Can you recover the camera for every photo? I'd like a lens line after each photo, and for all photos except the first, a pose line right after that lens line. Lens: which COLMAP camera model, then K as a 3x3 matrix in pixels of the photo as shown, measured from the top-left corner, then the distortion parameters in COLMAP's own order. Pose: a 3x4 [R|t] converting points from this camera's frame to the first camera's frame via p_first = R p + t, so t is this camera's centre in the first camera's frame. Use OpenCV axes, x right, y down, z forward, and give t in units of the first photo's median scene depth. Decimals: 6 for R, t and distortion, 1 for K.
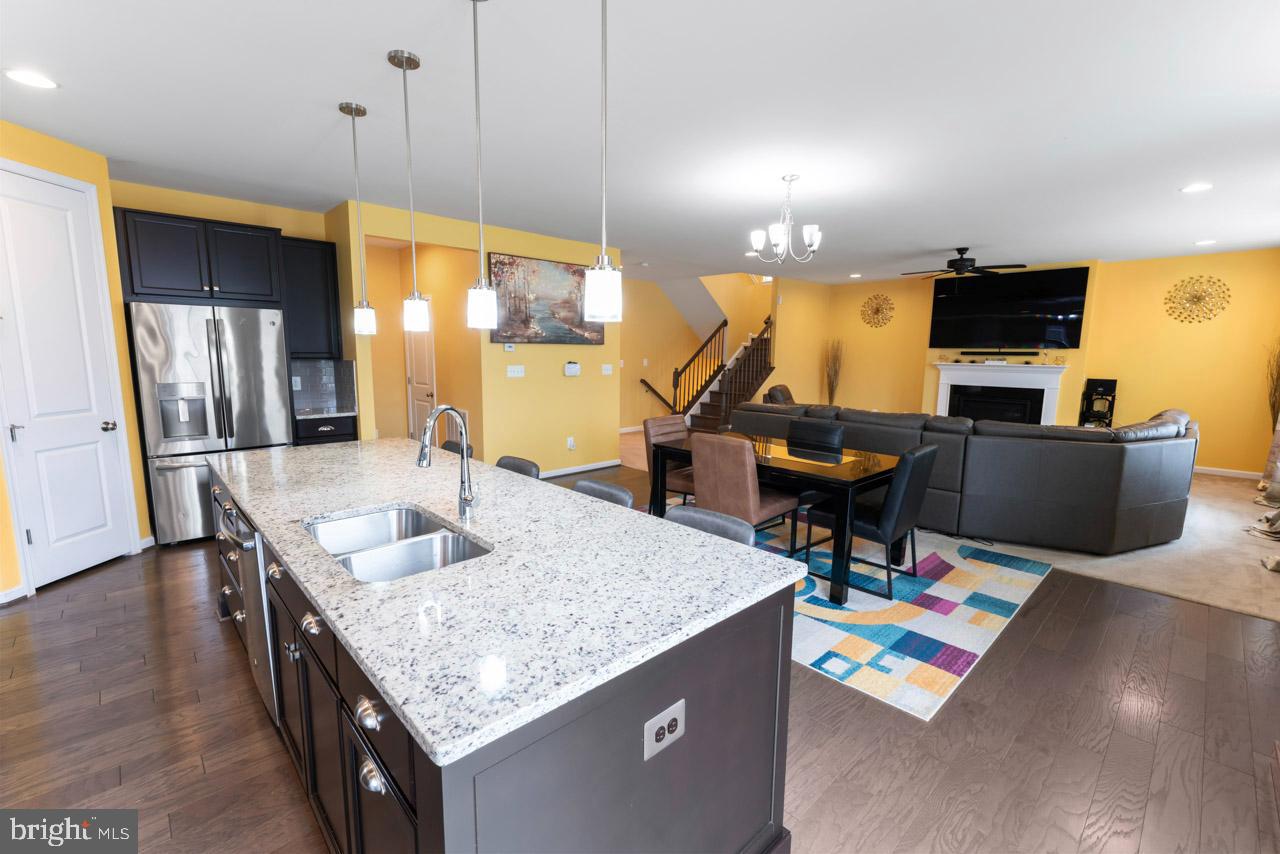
lens RADIAL K [[544.1, 0, 634.1], [0, 544.1, 429.2], [0, 0, 1]] dist [-0.000954, 0.000039]
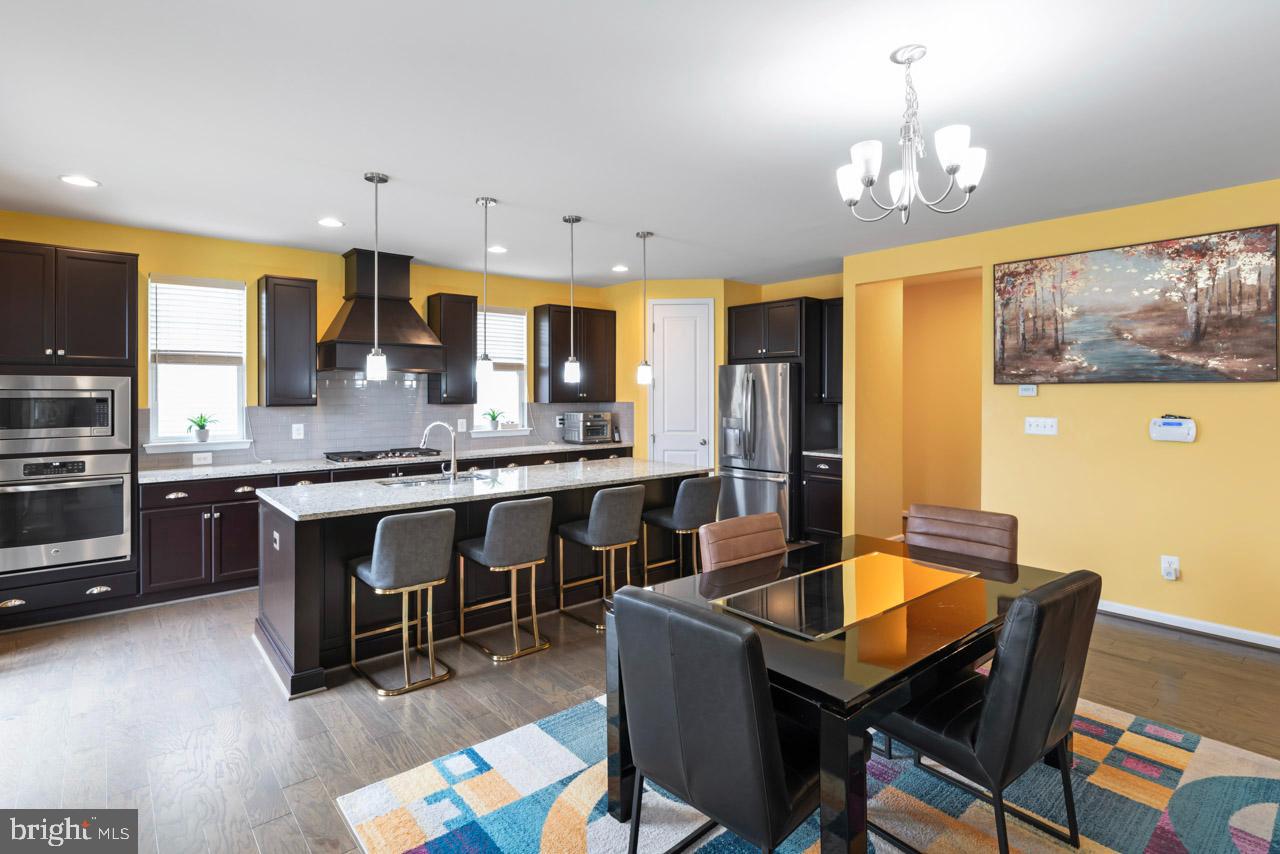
lens RADIAL K [[632.4, 0, 631.1], [0, 632.4, 397.3], [0, 0, 1]] dist [-0.002263, -0.000462]
pose [[-0.055916, -0.001216, -0.998435, 0.535468], [-0.142369, 0.989790, 0.006768, -0.068433], [0.988233, 0.142525, -0.055518, 0.496760]]
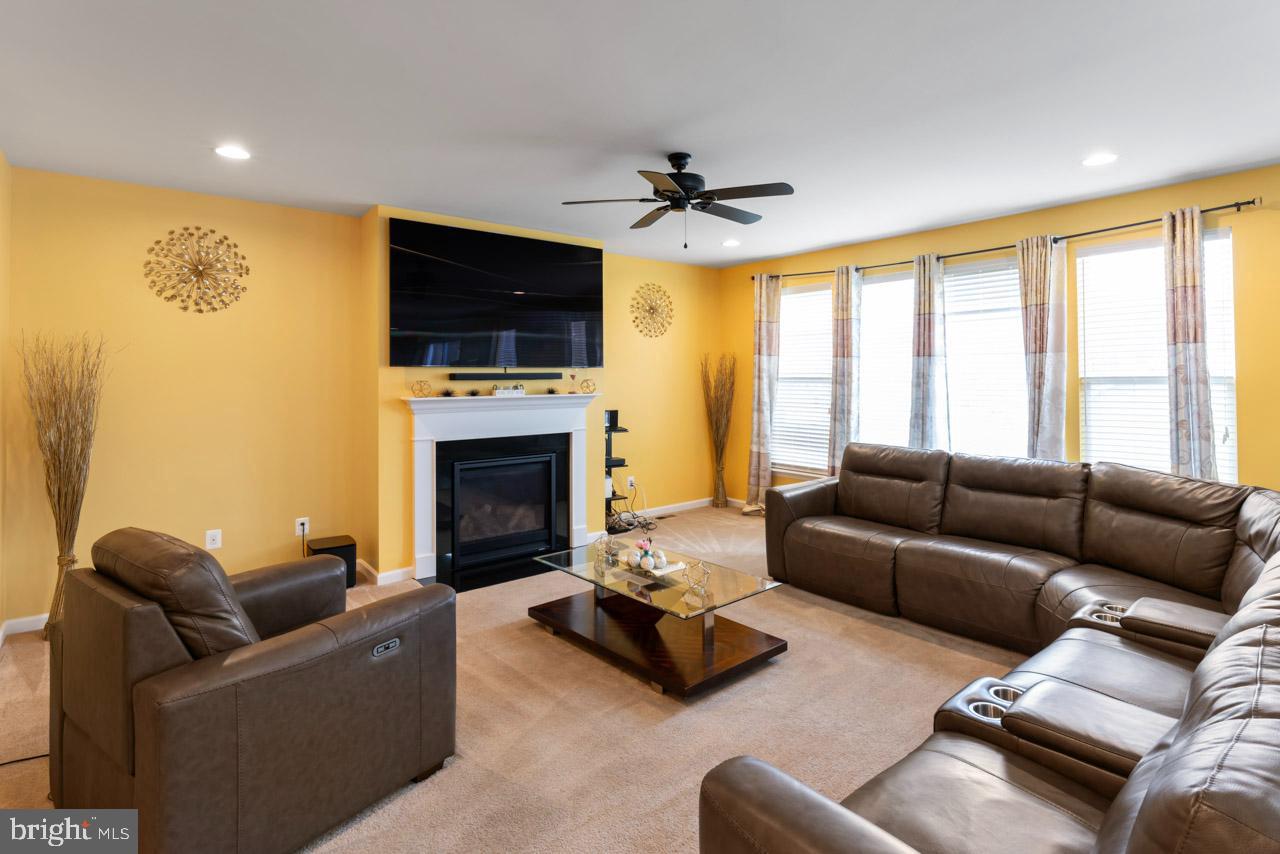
lens RADIAL K [[636.3, 0, 631.5], [0, 636.3, 362.7], [0, 0, 1]] dist [-0.002754, -0.000358]
pose [[0.081331, 0.011695, 0.996619, 0.050331], [0.148050, 0.988696, -0.023684, -0.148349], [-0.985630, 0.149476, 0.078680, 1.026675]]
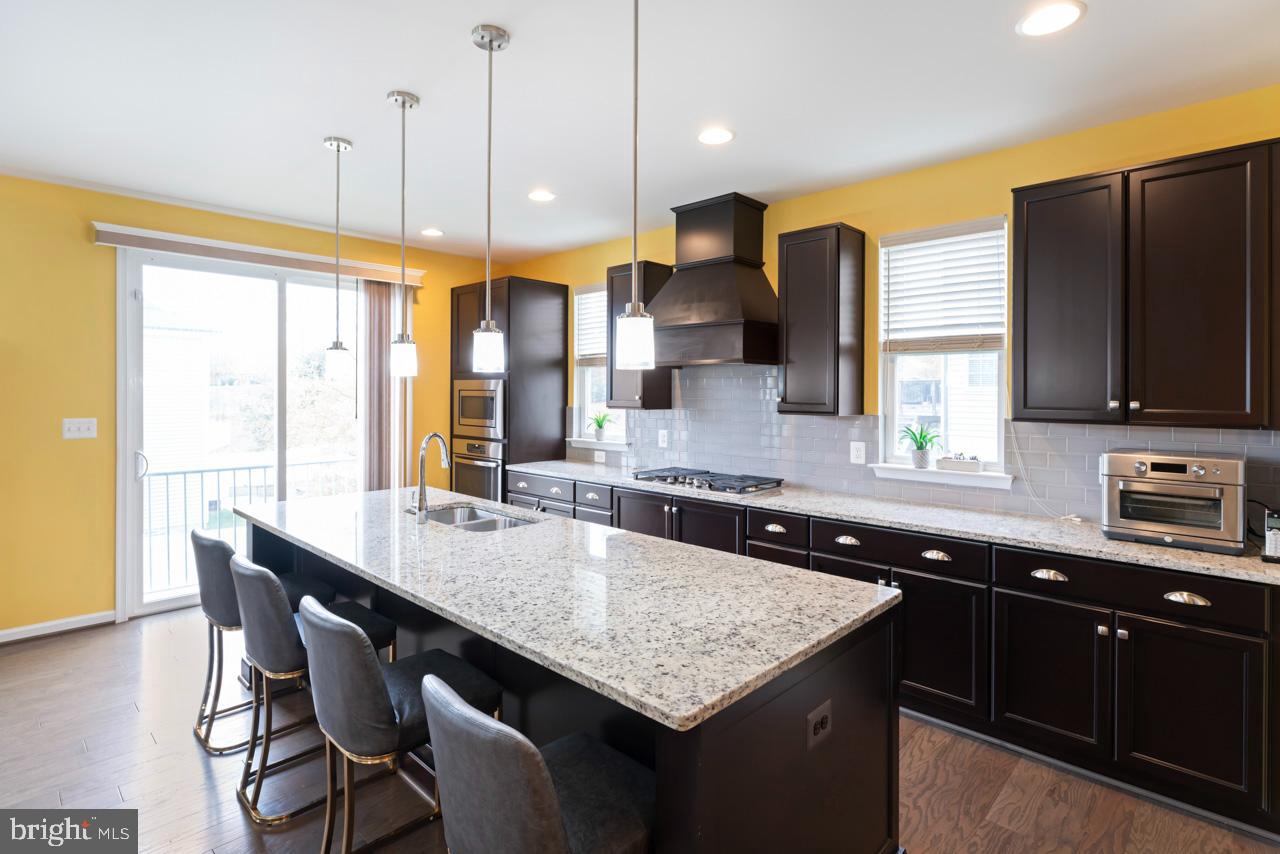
lens RADIAL K [[632.4, 0, 631.1], [0, 632.4, 397.3], [0, 0, 1]] dist [-0.002263, -0.000462]
pose [[-0.998739, -0.015295, -0.047814, -0.212807], [-0.022292, 0.988520, 0.149435, -0.110547], [0.044980, 0.150312, -0.987615, 0.733189]]
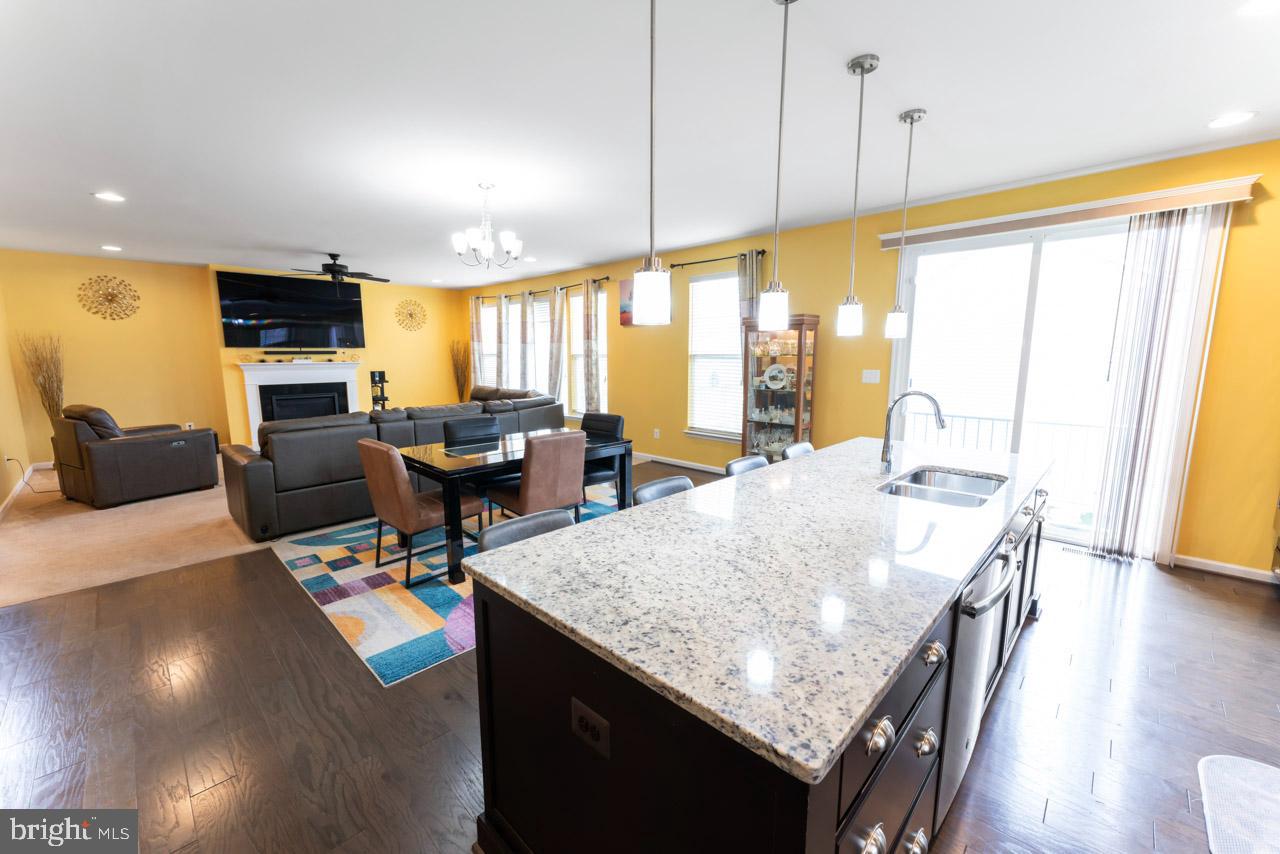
lens RADIAL K [[507.4, 0, 632.2], [0, 507.4, 427.0], [0, 0, 1]] dist [0.002373, 0.000193]
pose [[-0.036279, -0.153846, 0.987429, -0.454032], [0.143806, 0.976992, 0.157503, -0.074831], [-0.988941, 0.147712, -0.013320, 0.486771]]
